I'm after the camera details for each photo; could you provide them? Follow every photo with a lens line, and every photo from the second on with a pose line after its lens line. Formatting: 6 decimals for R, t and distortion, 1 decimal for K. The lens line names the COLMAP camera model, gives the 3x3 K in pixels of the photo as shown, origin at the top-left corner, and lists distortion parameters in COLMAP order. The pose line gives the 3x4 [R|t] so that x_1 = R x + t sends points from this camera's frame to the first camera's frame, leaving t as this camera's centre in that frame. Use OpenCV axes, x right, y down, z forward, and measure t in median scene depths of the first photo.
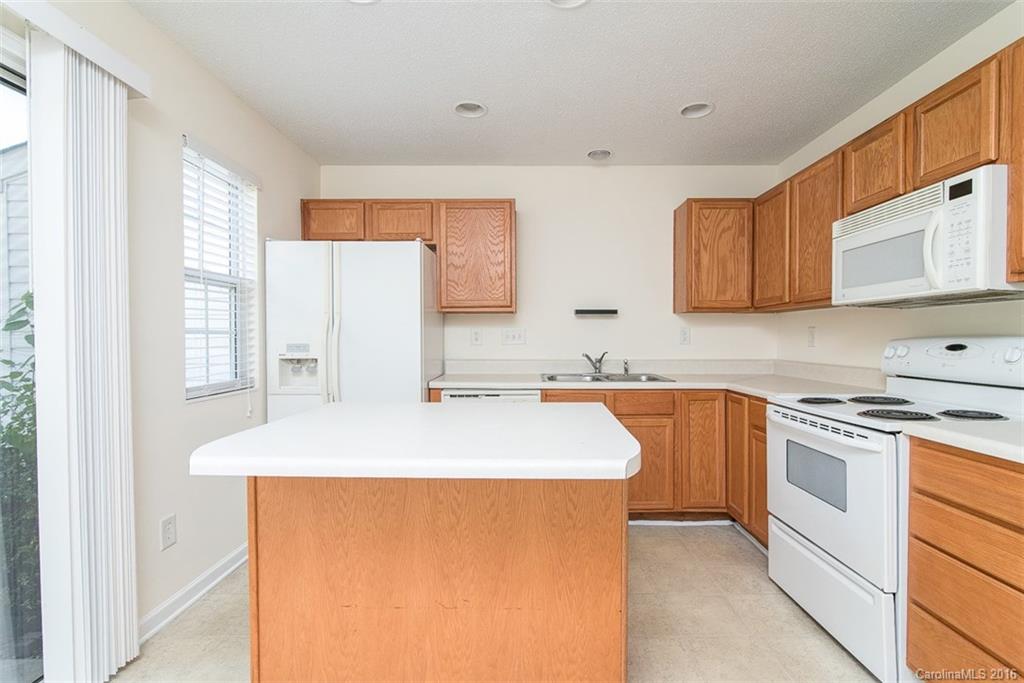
lens RADIAL K [[477.7, 0, 497.6], [0, 477.7, 346.6], [0, 0, 1]] dist [-0.022550, 0.002698]
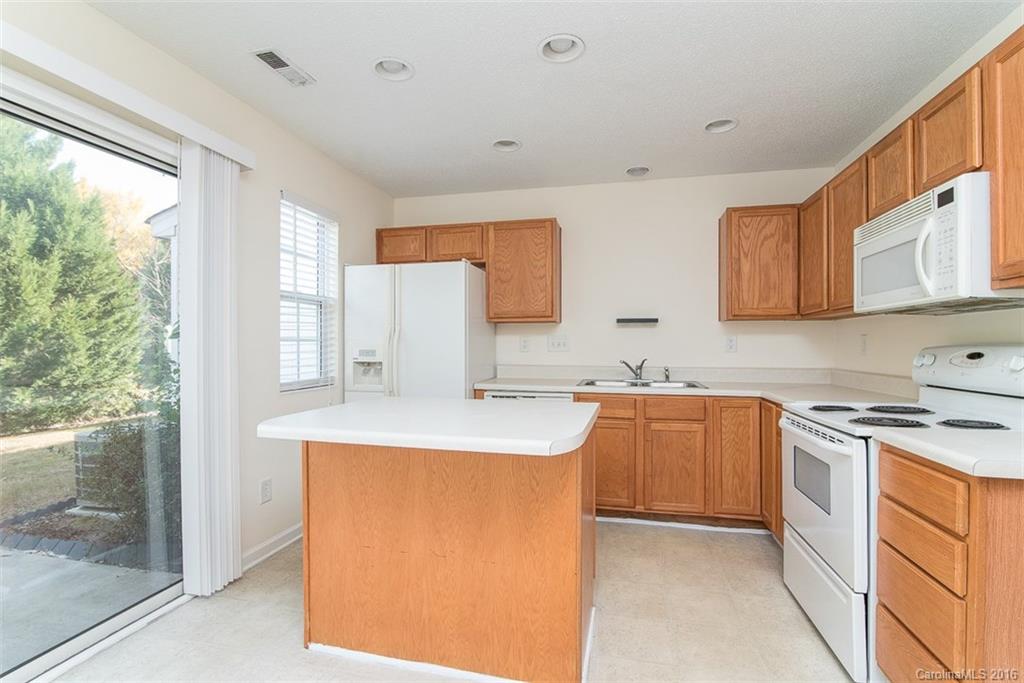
lens RADIAL K [[477.7, 0, 486.5], [0, 477.7, 345.8], [0, 0, 1]] dist [-0.022550, 0.002698]
pose [[0.972836, 0.002415, -0.231484, 0.166394], [-0.006250, 0.999855, -0.015837, 0.001472], [0.231412, 0.016854, 0.972710, -0.120647]]
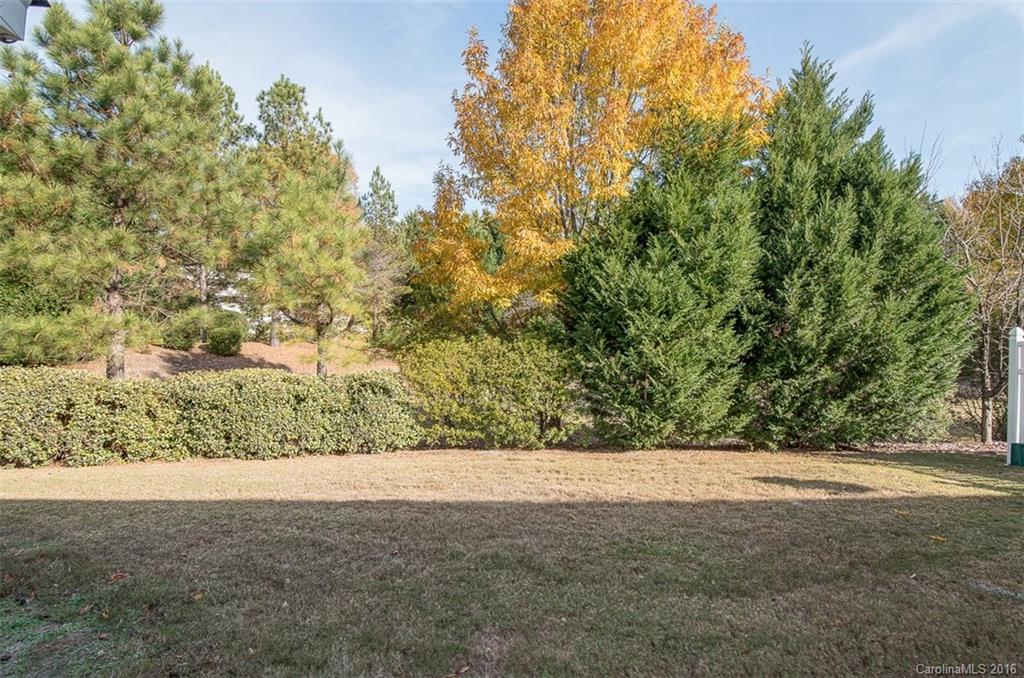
lens RADIAL K [[477.7, 0, 507.0], [0, 477.7, 345.3], [0, 0, 1]] dist [-0.022550, 0.002698]
pose [[0.049539, 0.026673, -0.998416, -0.817847], [-0.038210, 0.998962, 0.024792, -0.065540], [0.998041, 0.036921, 0.050507, 0.109220]]
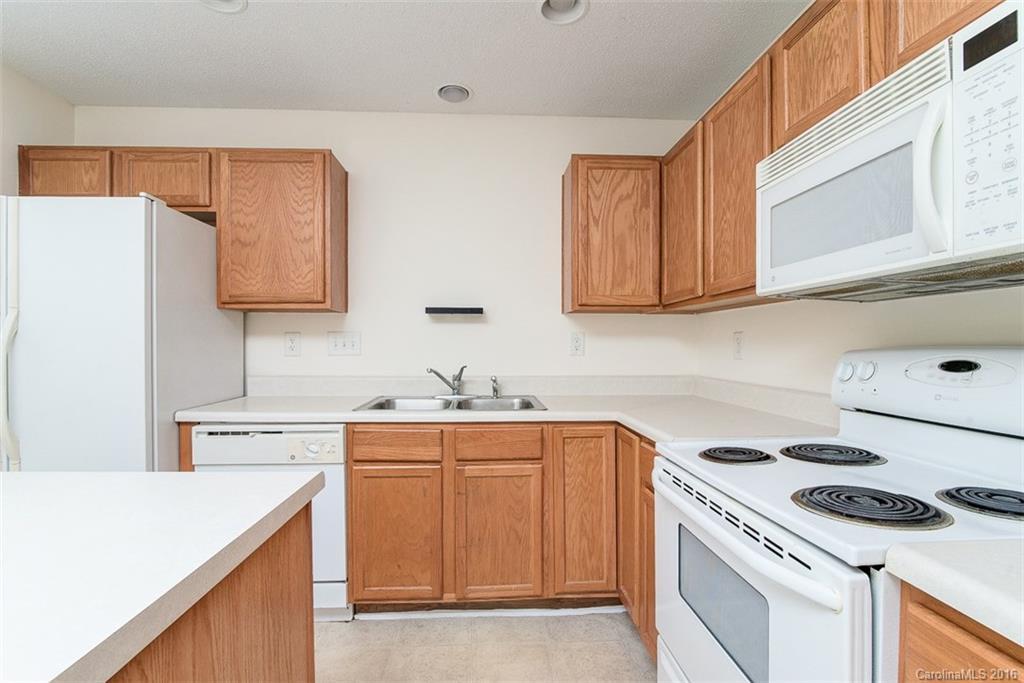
lens RADIAL K [[477.7, 0, 488.5], [0, 477.7, 346.9], [0, 0, 1]] dist [-0.022550, 0.002698]
pose [[0.998135, 0.001763, 0.061020, 0.279632], [-0.000964, 0.999913, -0.013120, -0.010356], [-0.061038, 0.013037, 0.998050, 0.349705]]
